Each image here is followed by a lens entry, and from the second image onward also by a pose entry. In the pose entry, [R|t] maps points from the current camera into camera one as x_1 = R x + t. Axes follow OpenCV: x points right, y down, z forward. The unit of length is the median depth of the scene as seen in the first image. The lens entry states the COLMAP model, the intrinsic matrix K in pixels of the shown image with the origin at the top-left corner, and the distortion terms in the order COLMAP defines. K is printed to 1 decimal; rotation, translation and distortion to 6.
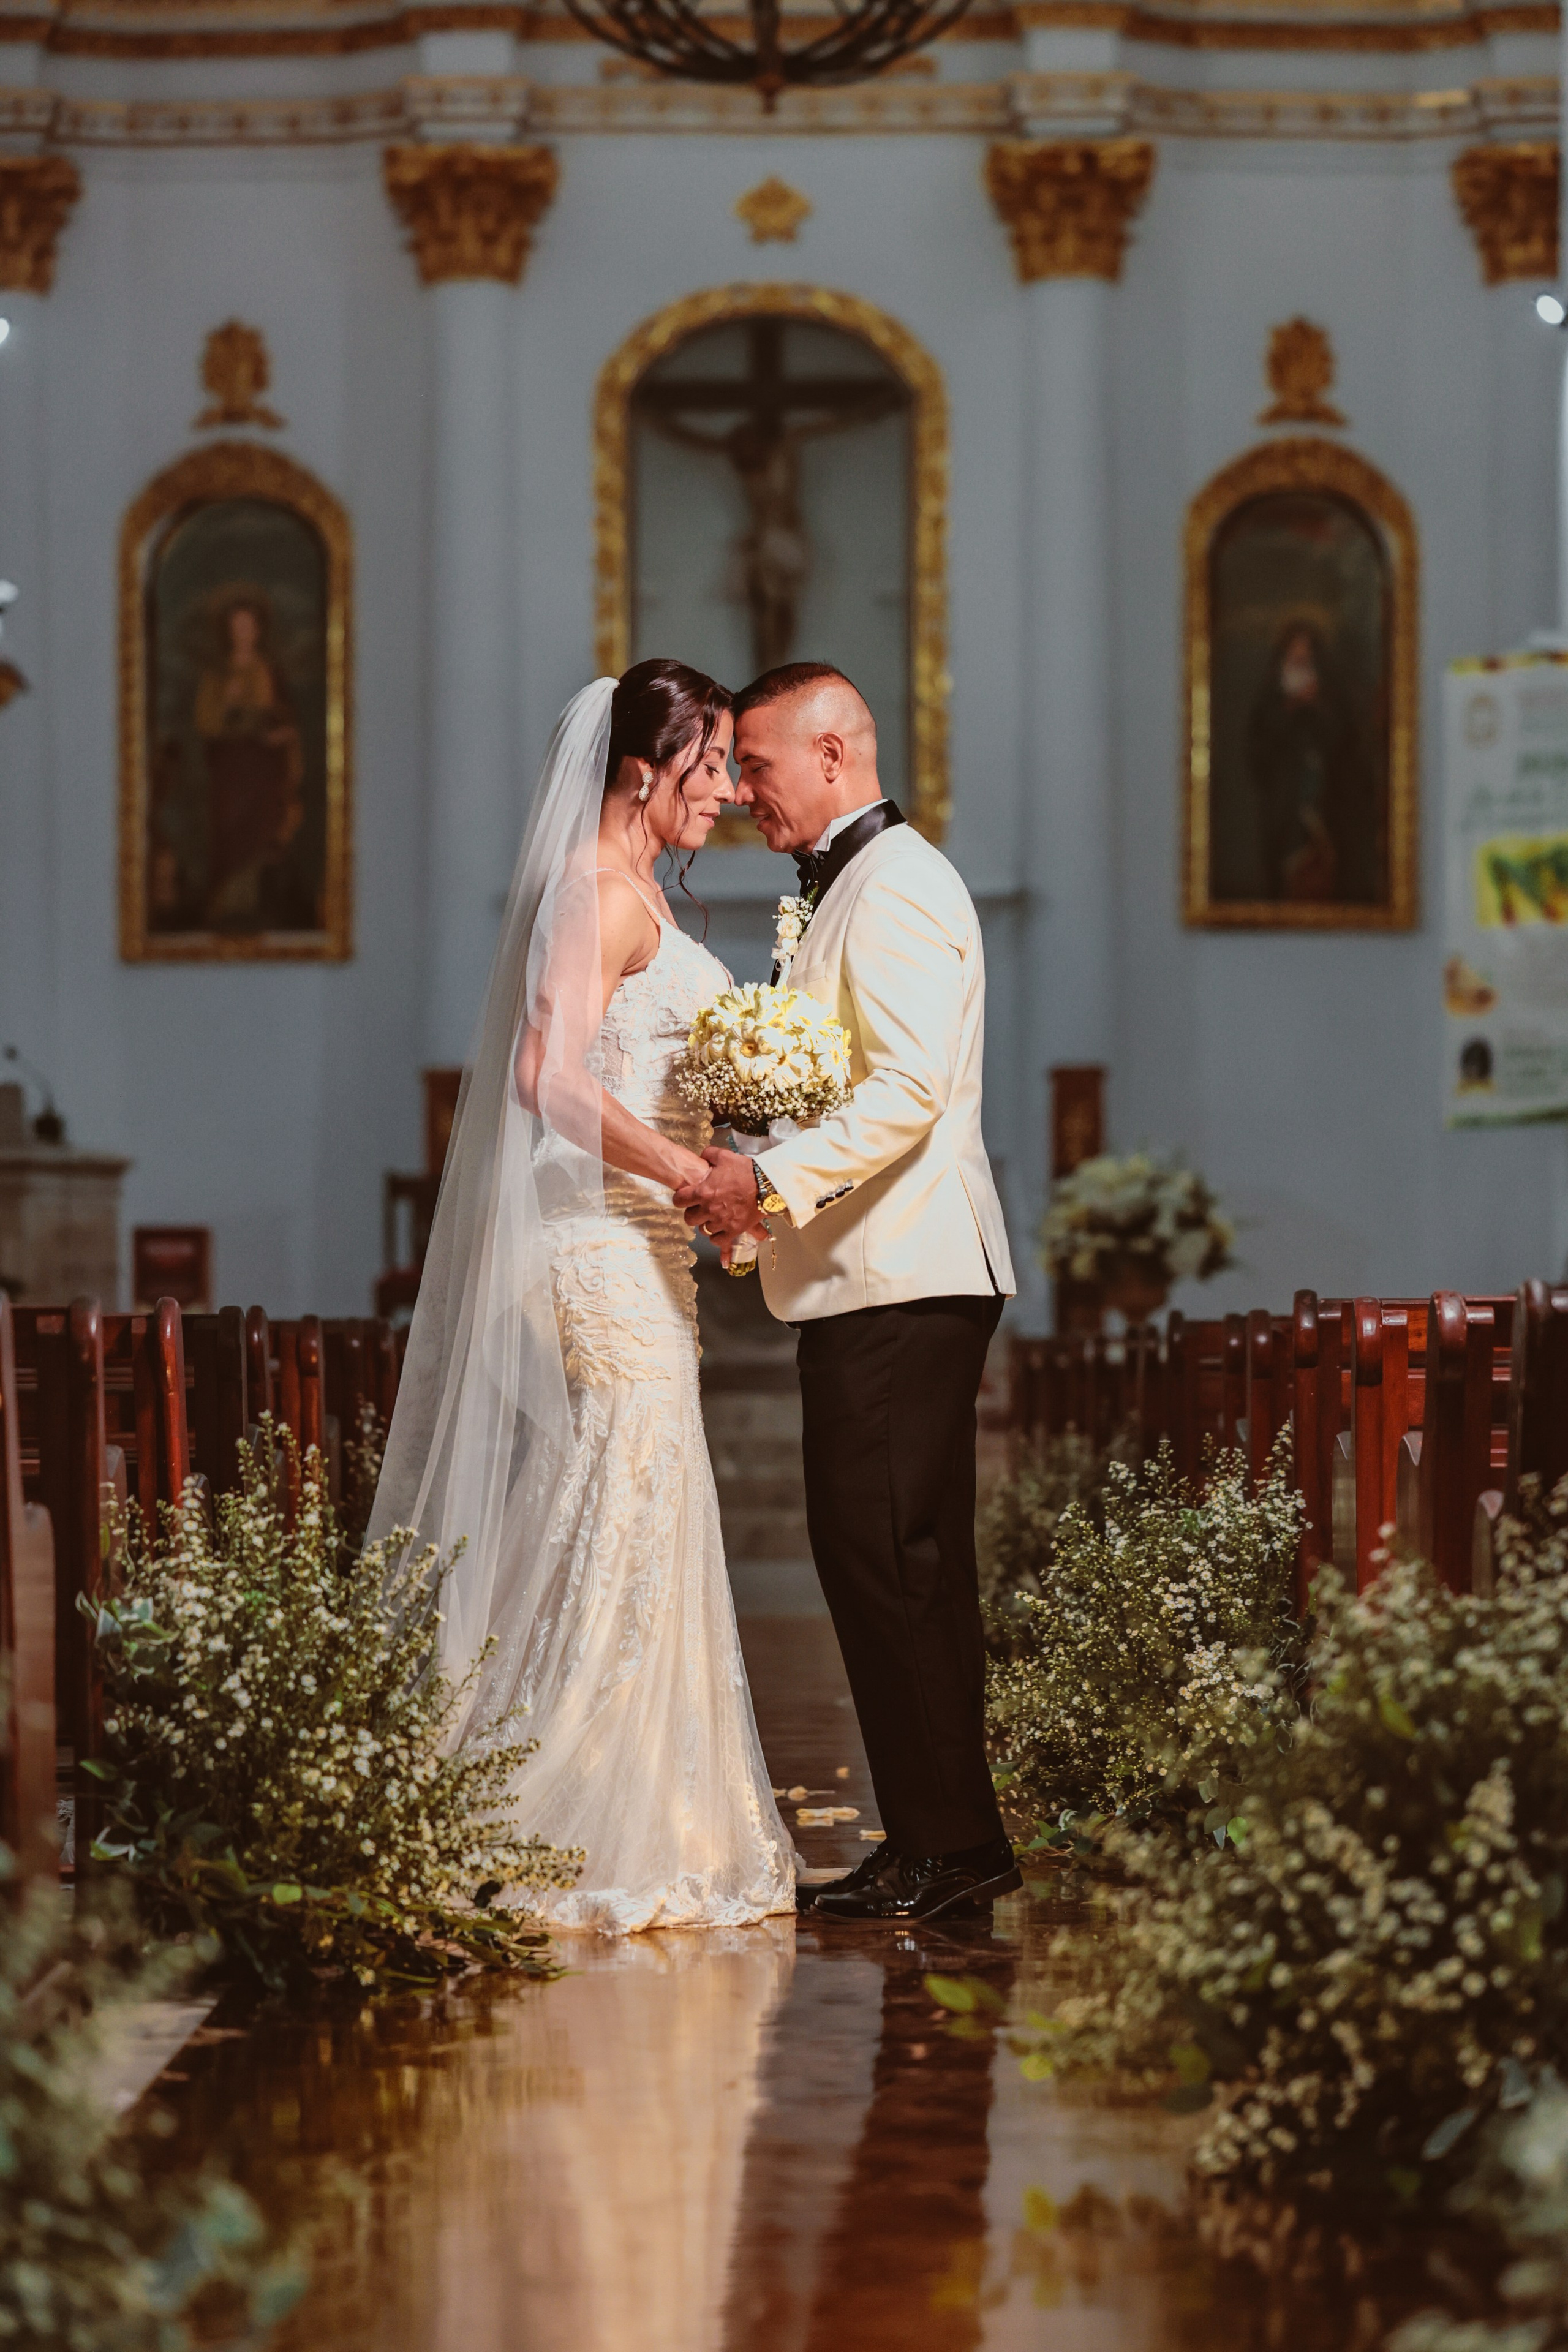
lens RADIAL K [[7624.5, 0, 784.9], [0, 7624.5, 1177.6], [0, 0, 1]] dist [0.254214, -0.546458]
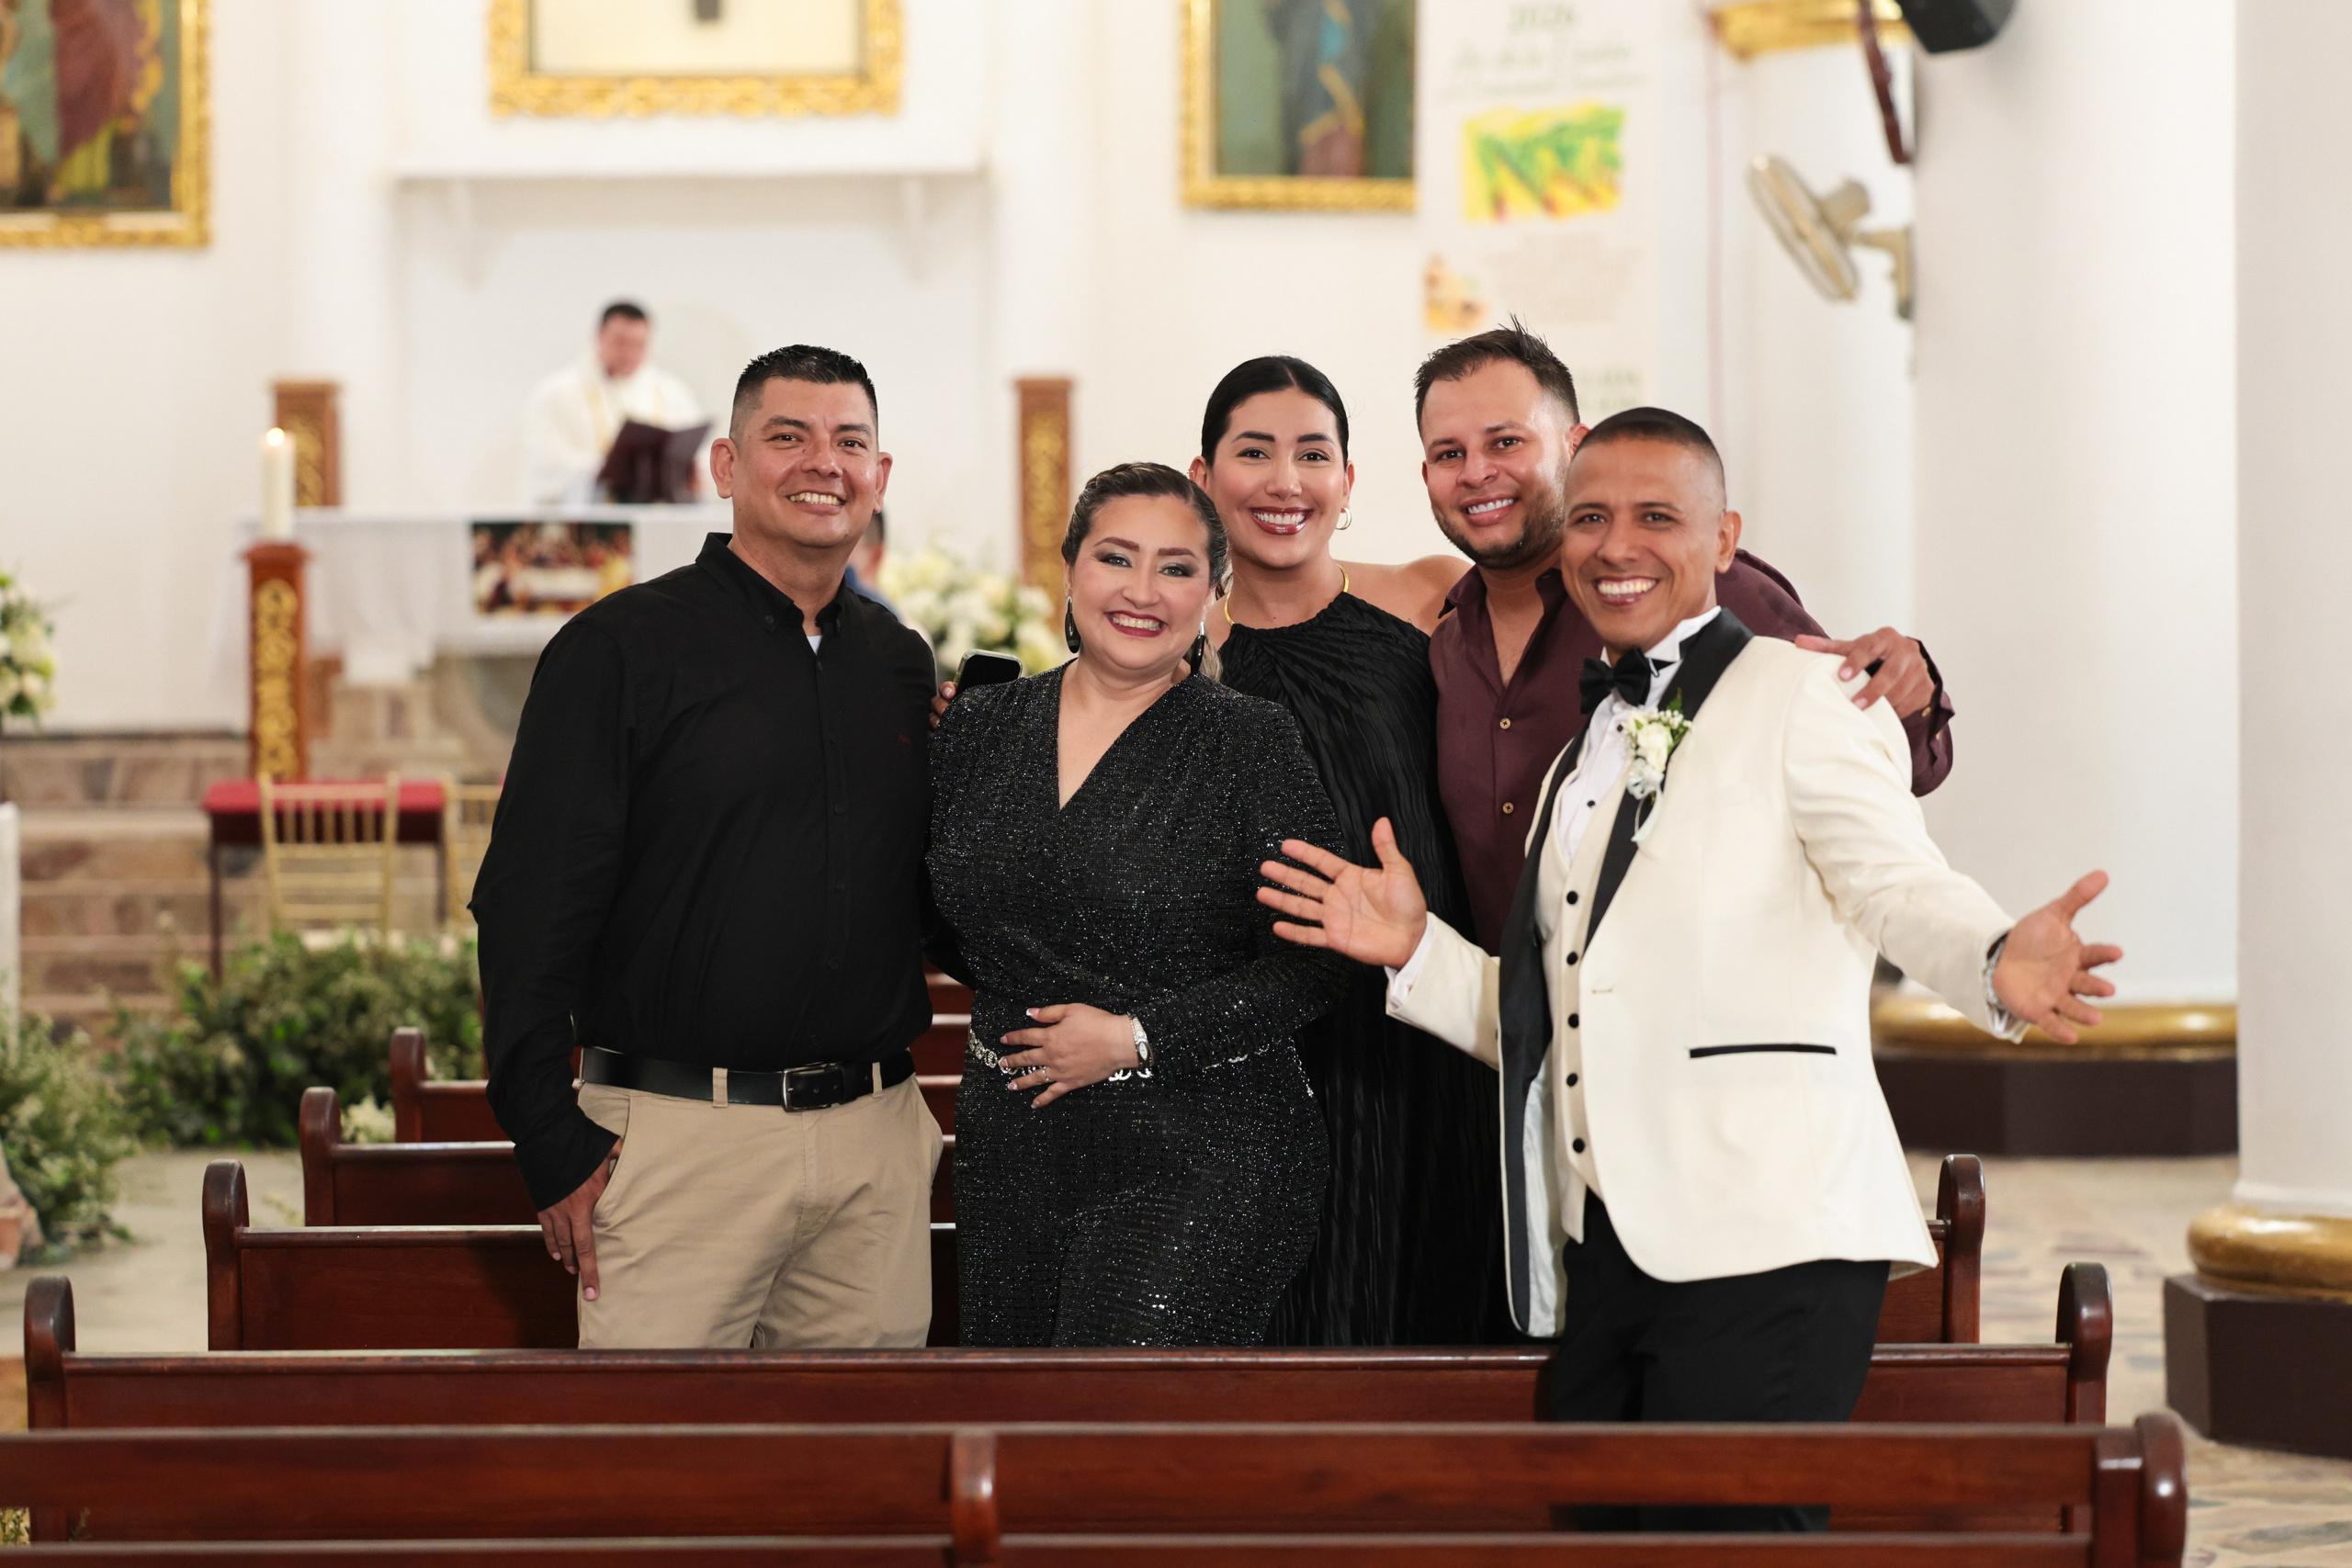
lens RADIAL K [[6251.3, 0, 1176.3], [0, 6251.3, 783.4], [0, 0, 1]] dist [-0.001672, 1.904802]
pose [[0.999988, -0.001234, -0.004661, 0.054978], [0.001550, 0.997655, 0.068430, -0.016424], [0.004566, -0.068436, 0.997645, 0.296611]]
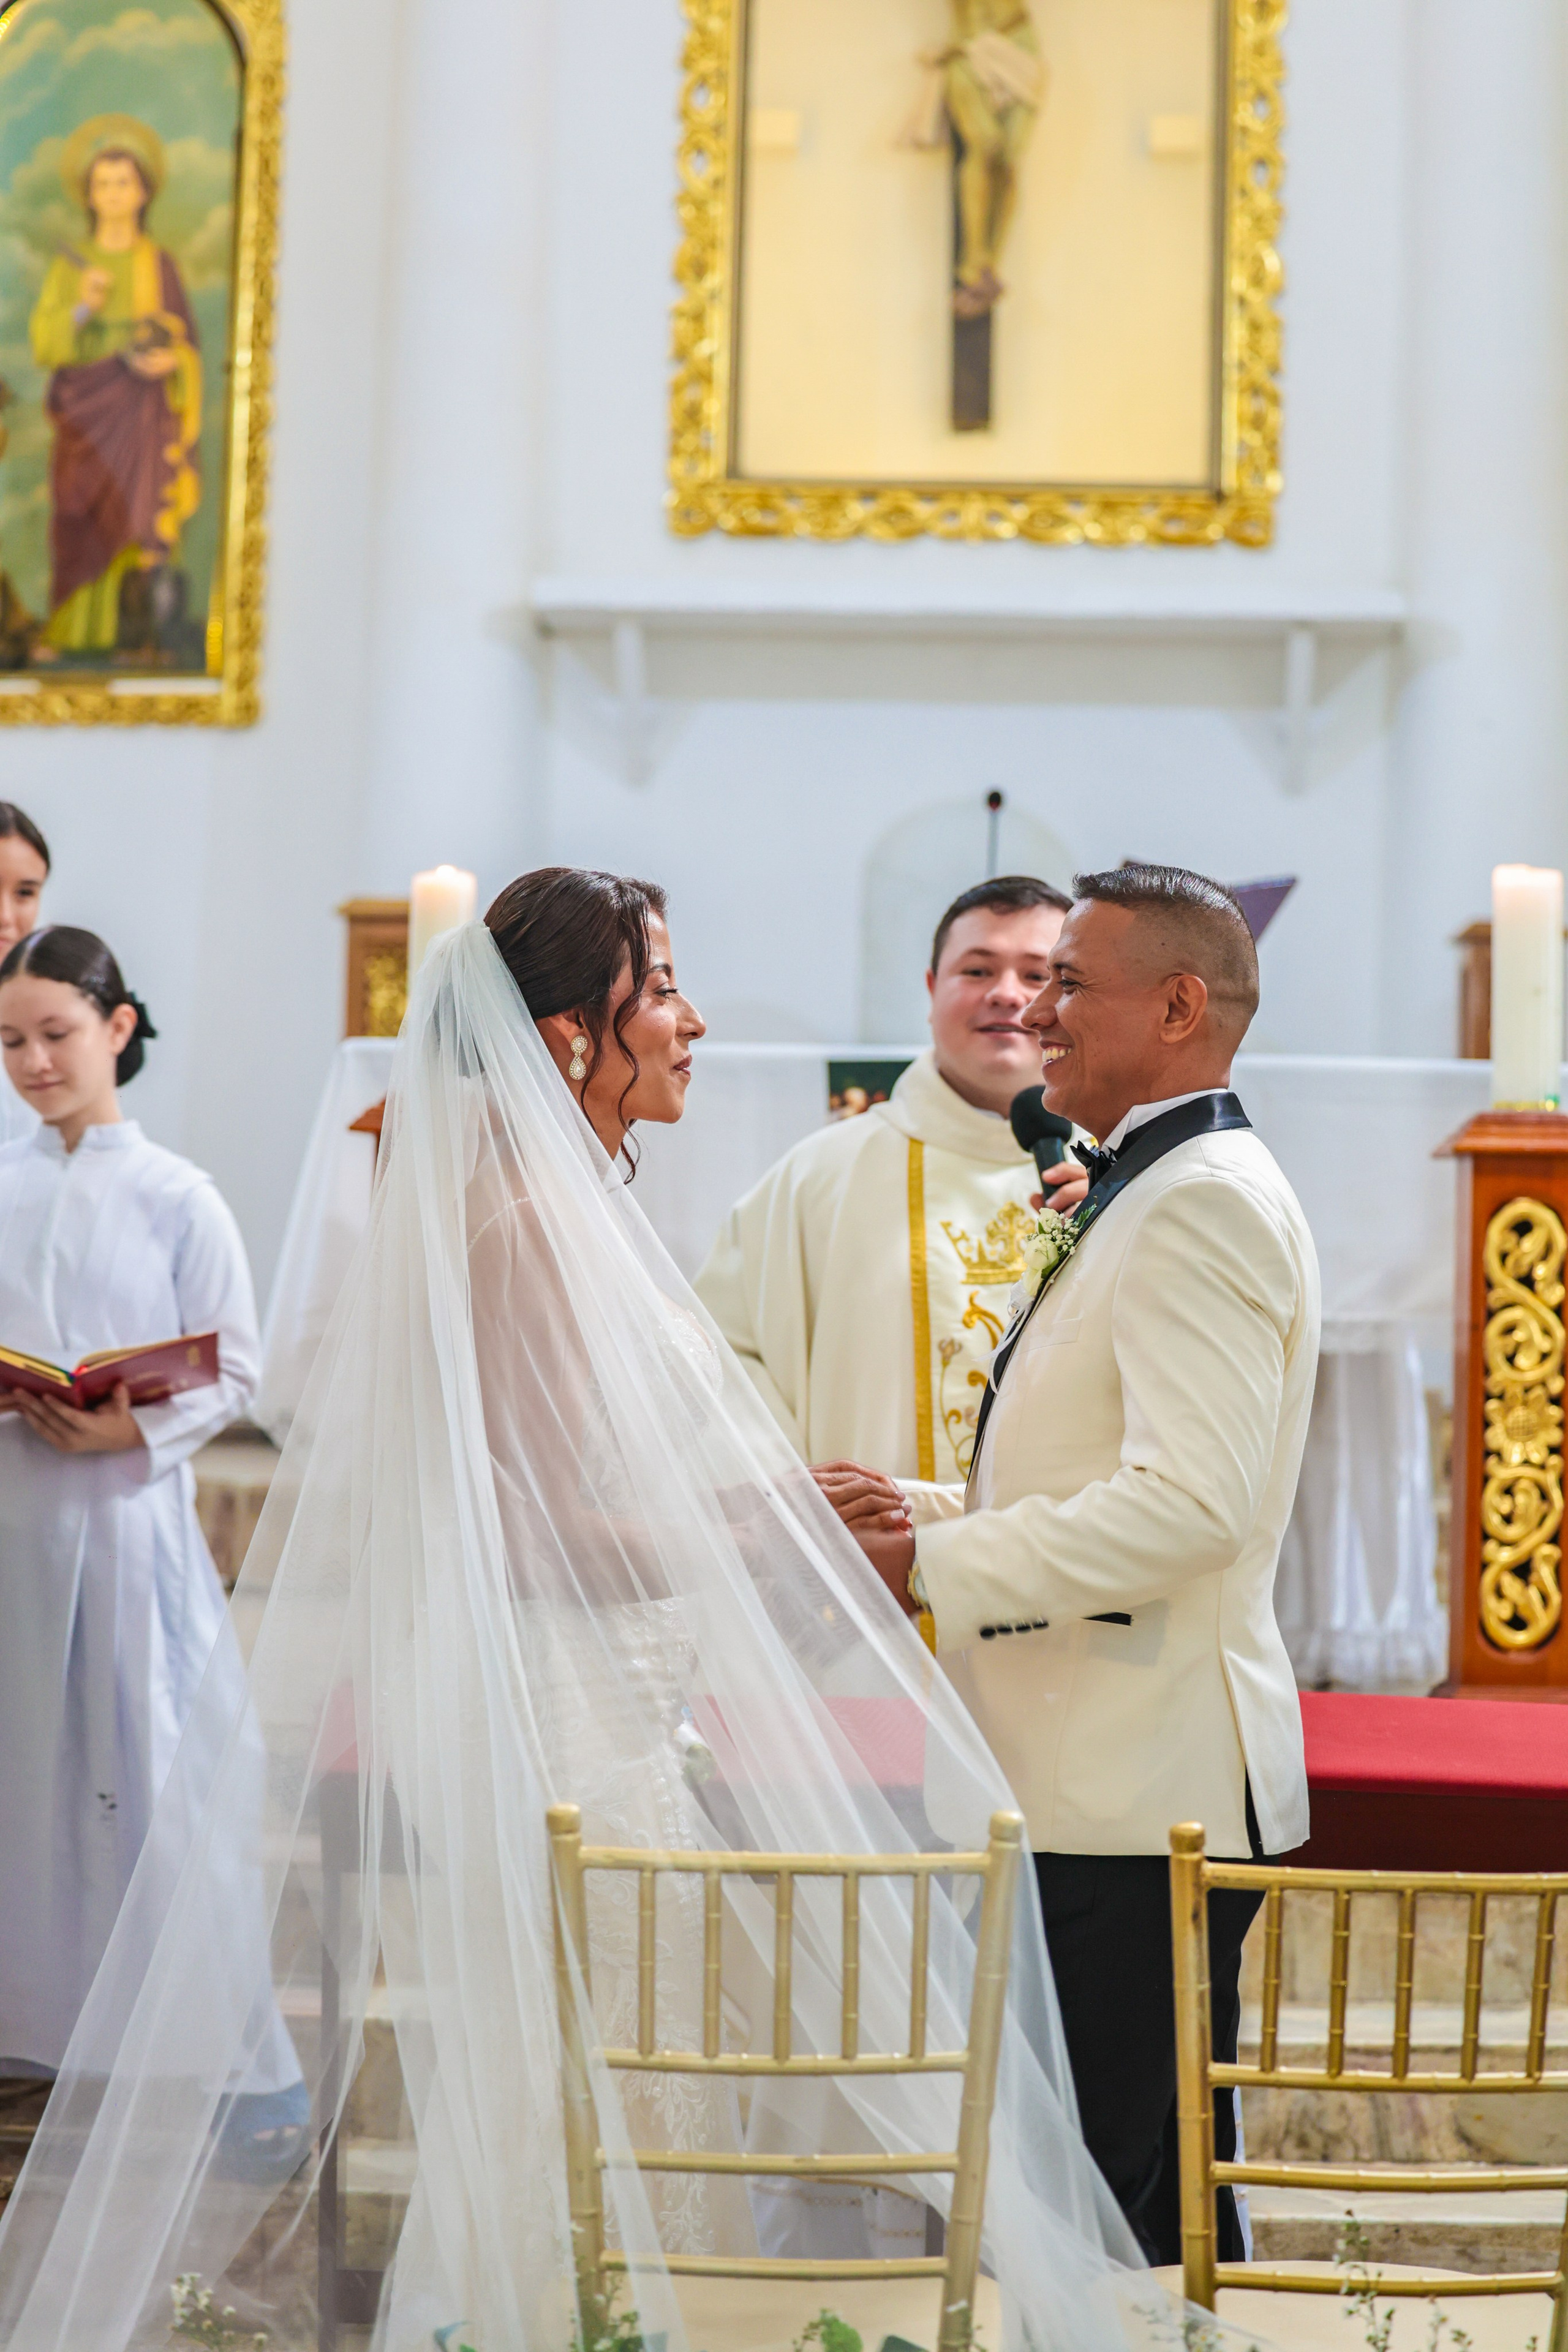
lens RADIAL K [[4645.0, 0, 788.6], [0, 4645.0, 1178.1], [0, 0, 1]] dist [-0.200184, 0.040511]
pose [[0.999305, 0.025295, -0.027391, -0.004870], [-0.024780, 0.999513, 0.018964, -0.001051], [0.027857, -0.018272, 0.999445, 0.644327]]
